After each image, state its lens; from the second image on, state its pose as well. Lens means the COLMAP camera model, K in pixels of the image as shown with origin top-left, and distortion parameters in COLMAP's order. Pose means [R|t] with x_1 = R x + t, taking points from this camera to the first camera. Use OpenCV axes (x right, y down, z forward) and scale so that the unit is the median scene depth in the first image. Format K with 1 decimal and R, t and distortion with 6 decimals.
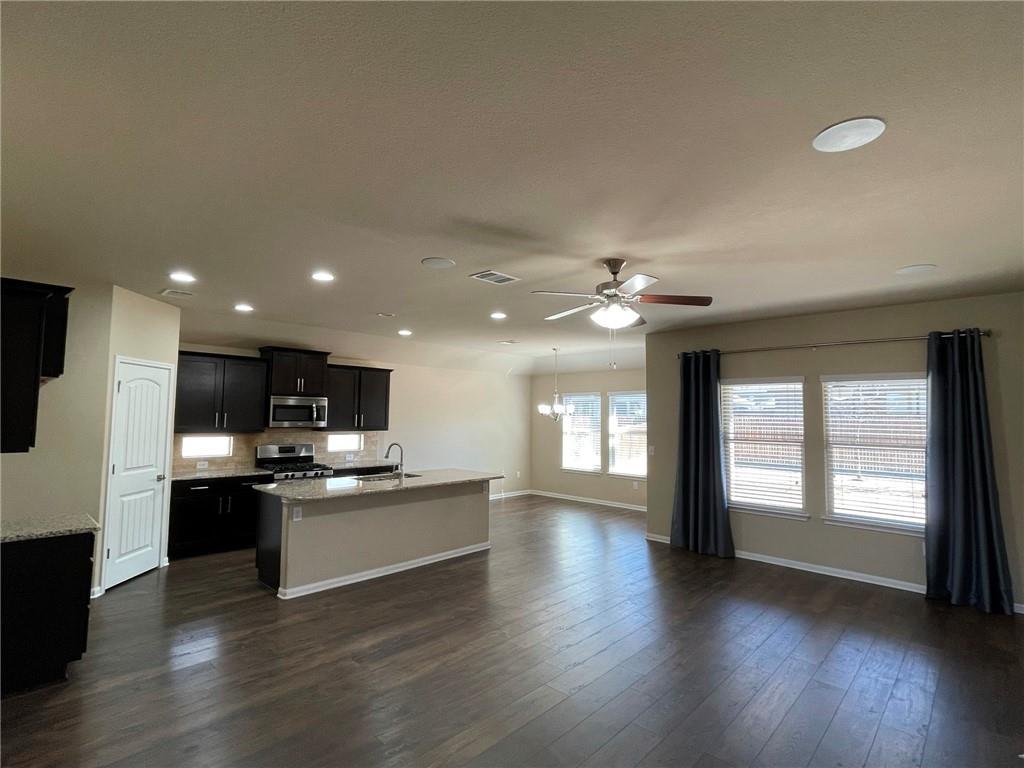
lens RADIAL K [[503.1, 0, 508.6], [0, 503.1, 381.0], [0, 0, 1]] dist [0.000011, 0.000167]
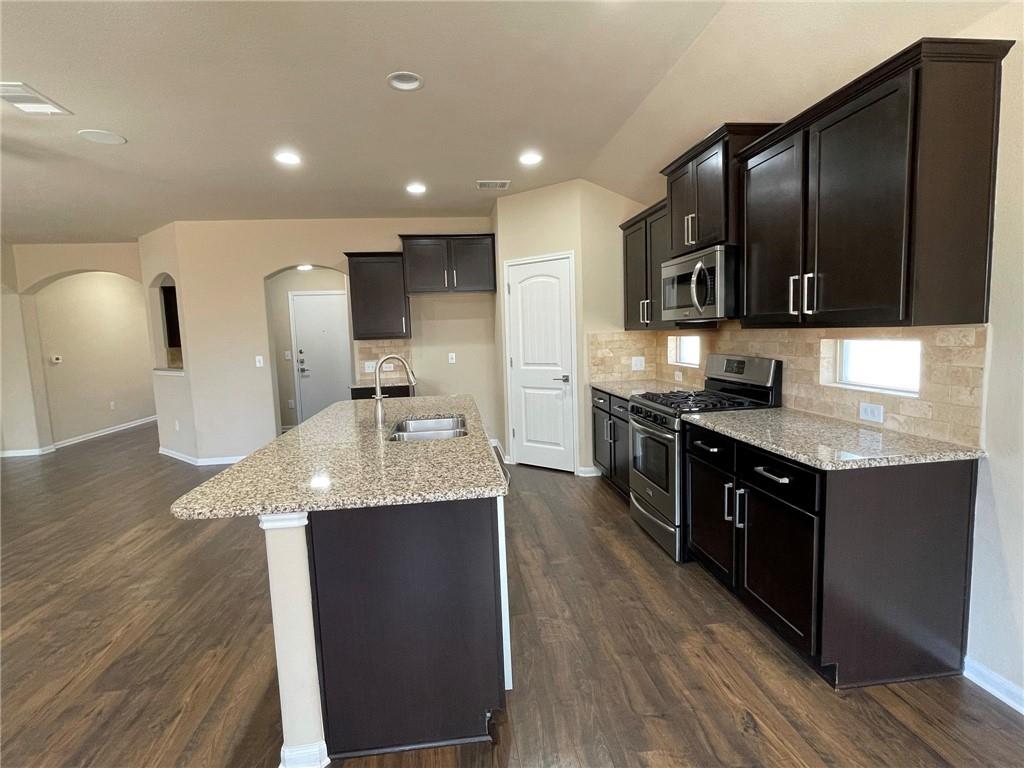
lens RADIAL K [[503.1, 0, 508.6], [0, 503.1, 381.0], [0, 0, 1]] dist [0.000011, 0.000167]
pose [[-0.635792, 0.086384, -0.767011, 0.076730], [0.082627, 0.995625, 0.043640, 0.130154], [0.767425, -0.035630, -0.640148, 1.333728]]
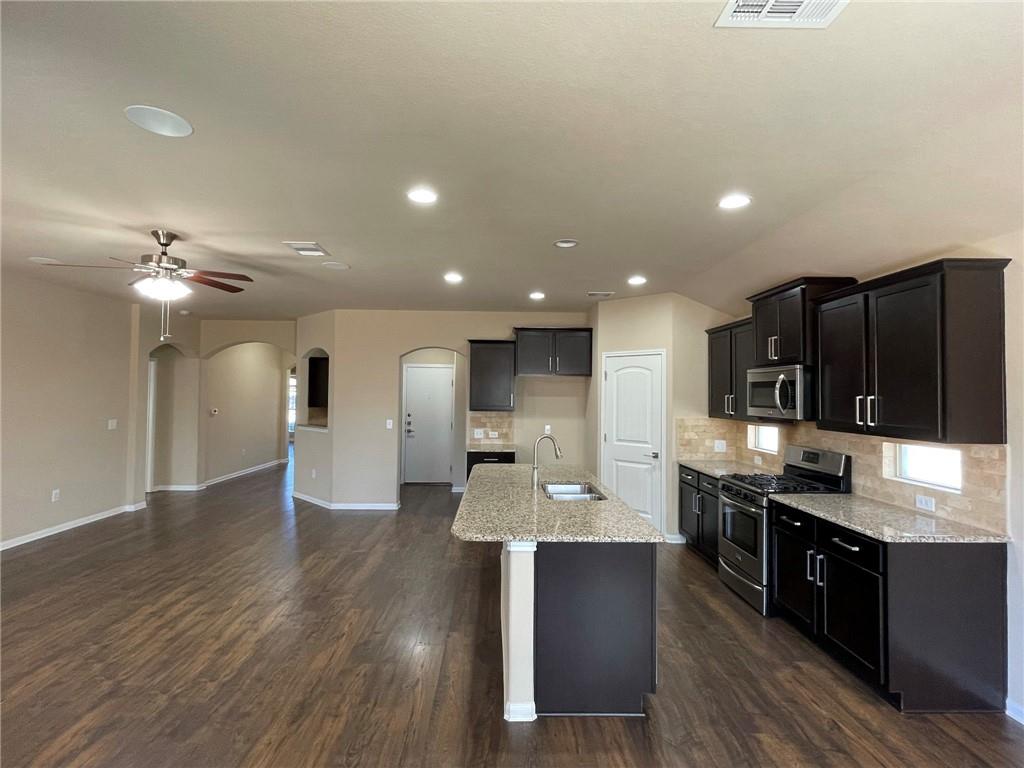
lens RADIAL K [[504.9, 0, 509.8], [0, 504.9, 381.5], [0, 0, 1]] dist [-0.008499, 0.007708]
pose [[-0.706556, -0.038485, -0.706610, 0.267786], [0.029053, 0.996101, -0.083302, 0.101848], [0.707060, -0.079387, -0.702683, 1.370762]]
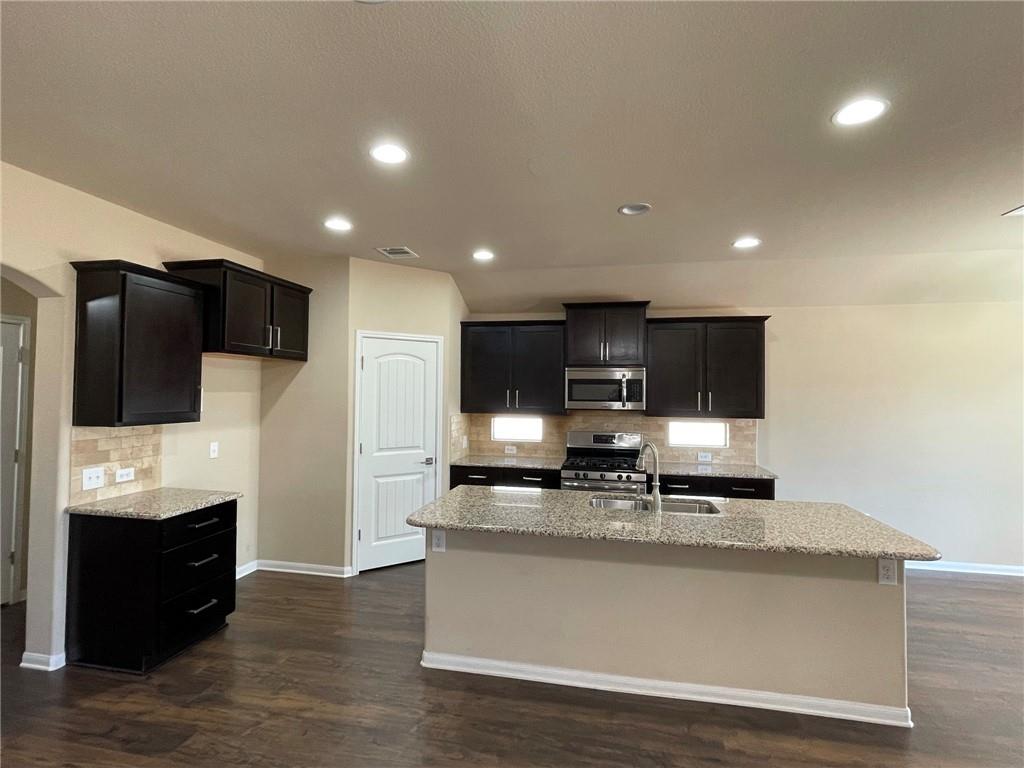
lens RADIAL K [[503.1, 0, 508.6], [0, 503.1, 381.0], [0, 0, 1]] dist [0.000011, 0.000167]
pose [[0.531258, -0.026670, -0.846790, 0.142055], [0.056196, 0.998412, 0.003811, 0.045557], [0.845344, -0.049611, 0.531913, 0.566183]]
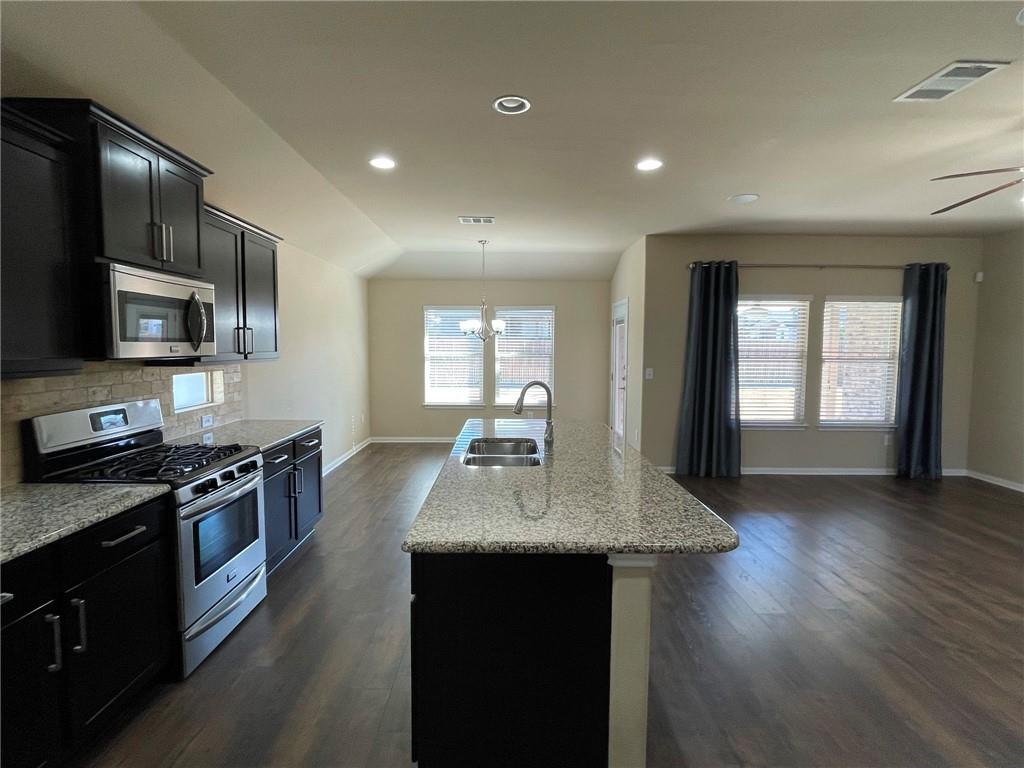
lens RADIAL K [[503.1, 0, 508.6], [0, 503.1, 381.0], [0, 0, 1]] dist [0.000011, 0.000167]
pose [[0.719510, -0.057738, 0.692078, -0.564963], [-0.045066, 0.990556, 0.129492, 0.055905], [-0.693018, -0.124360, 0.710113, 0.631092]]
